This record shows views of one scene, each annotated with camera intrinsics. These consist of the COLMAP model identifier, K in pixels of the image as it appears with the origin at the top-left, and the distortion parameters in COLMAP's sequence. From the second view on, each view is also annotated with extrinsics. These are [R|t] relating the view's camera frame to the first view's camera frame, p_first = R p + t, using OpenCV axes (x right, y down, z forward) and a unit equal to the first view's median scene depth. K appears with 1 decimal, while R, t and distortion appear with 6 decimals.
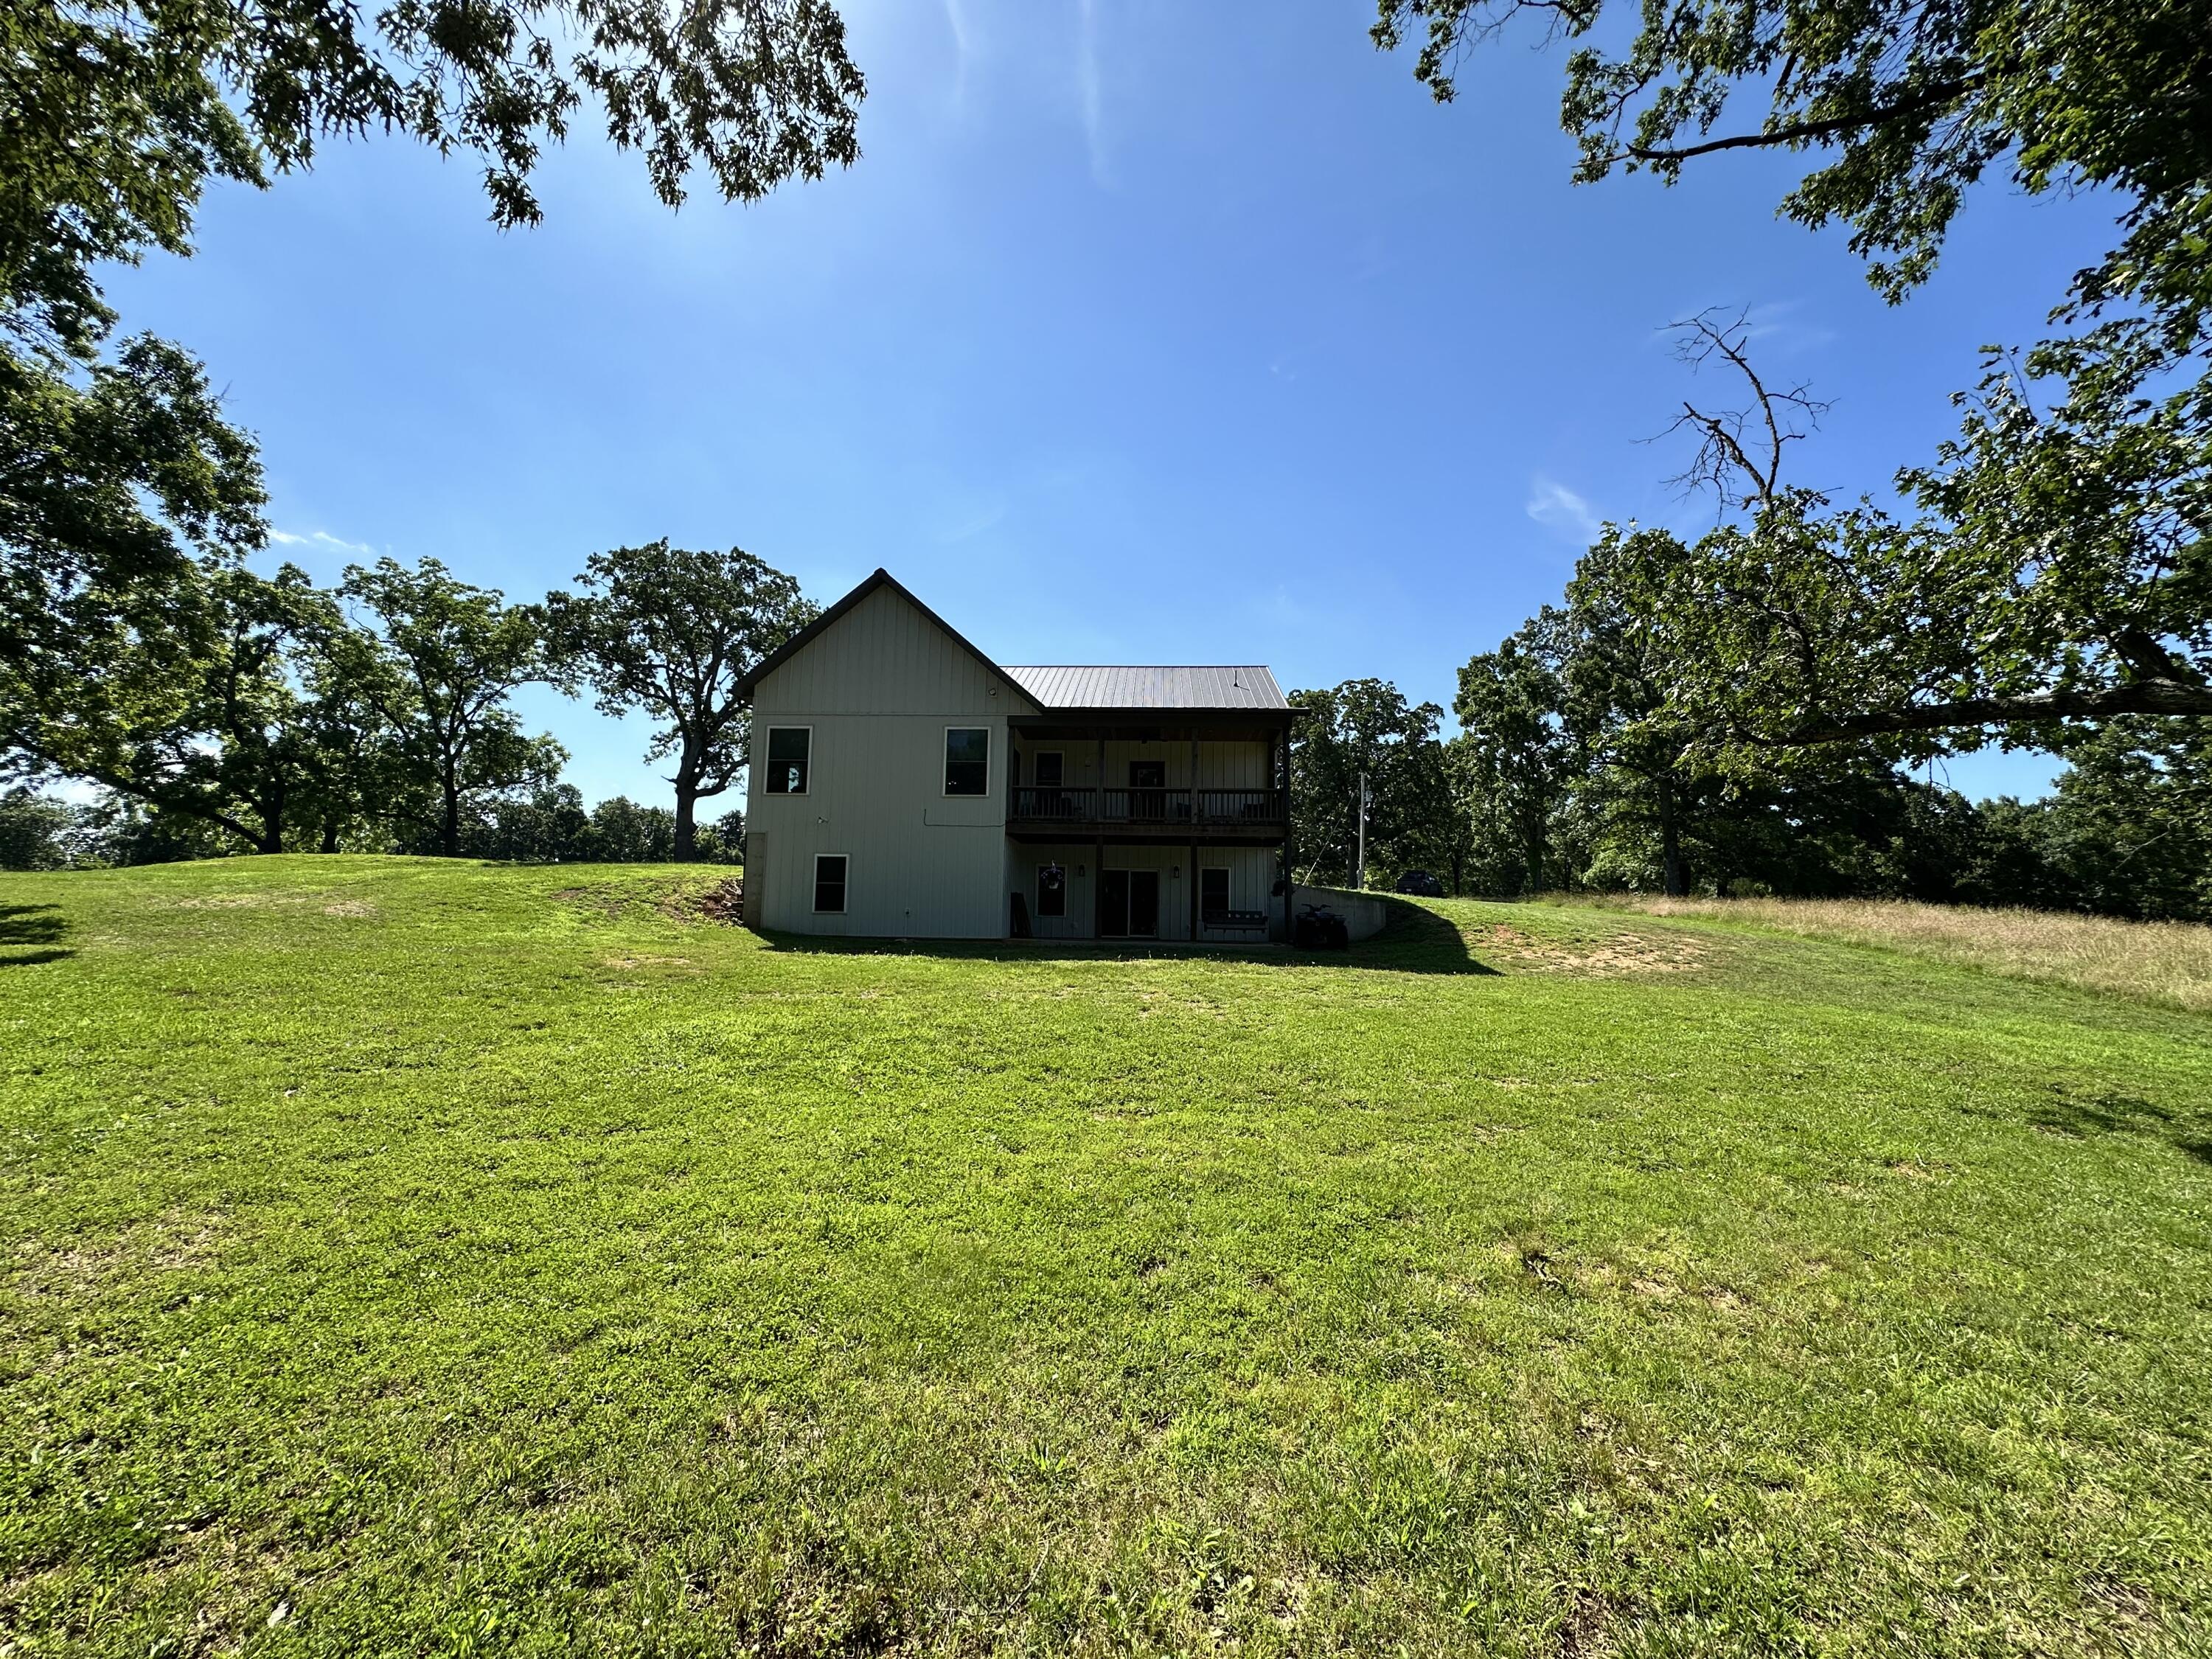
lens RADIAL K [[880.1, 0, 1106.0], [0, 880.1, 829.5], [0, 0, 1]] dist [-0.003104, 0.000636]
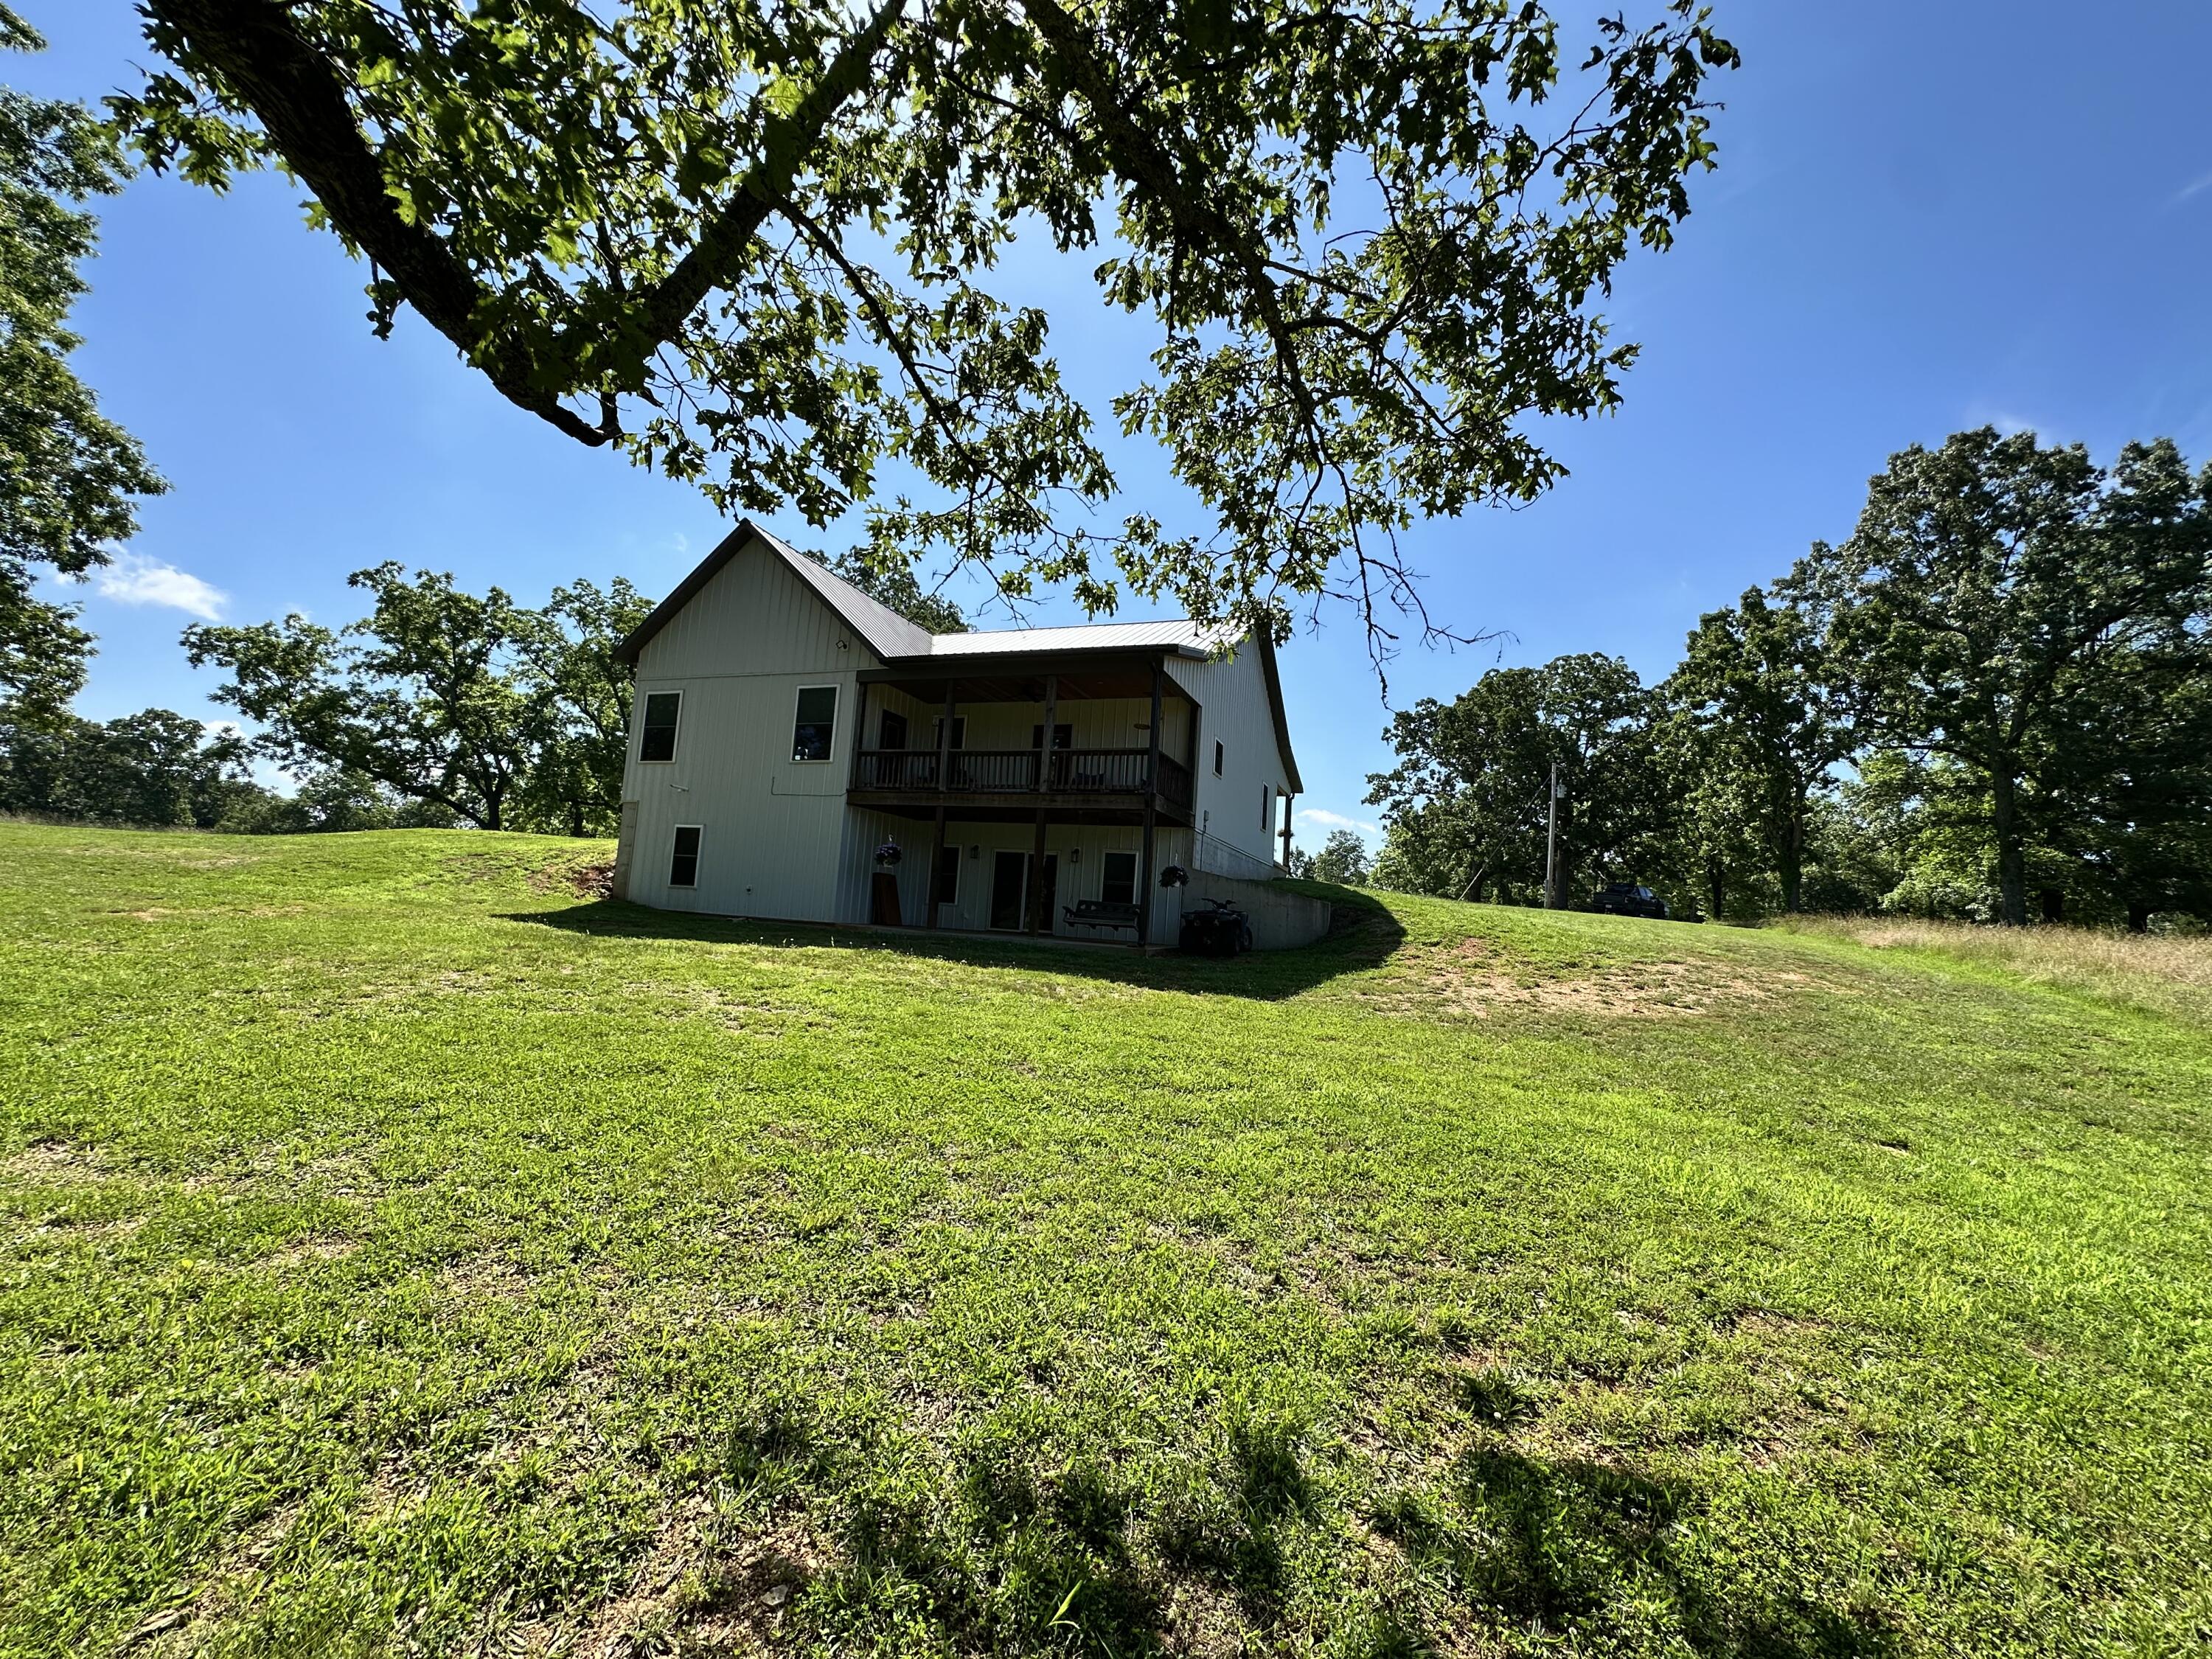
lens RADIAL K [[880.1, 0, 1106.0], [0, 880.1, 829.5], [0, 0, 1]] dist [-0.003104, 0.000636]
pose [[0.952225, 0.015115, -0.305023, 0.358549], [-0.018160, 0.999810, -0.007146, 0.028480], [0.304857, 0.012344, 0.952318, 0.214350]]
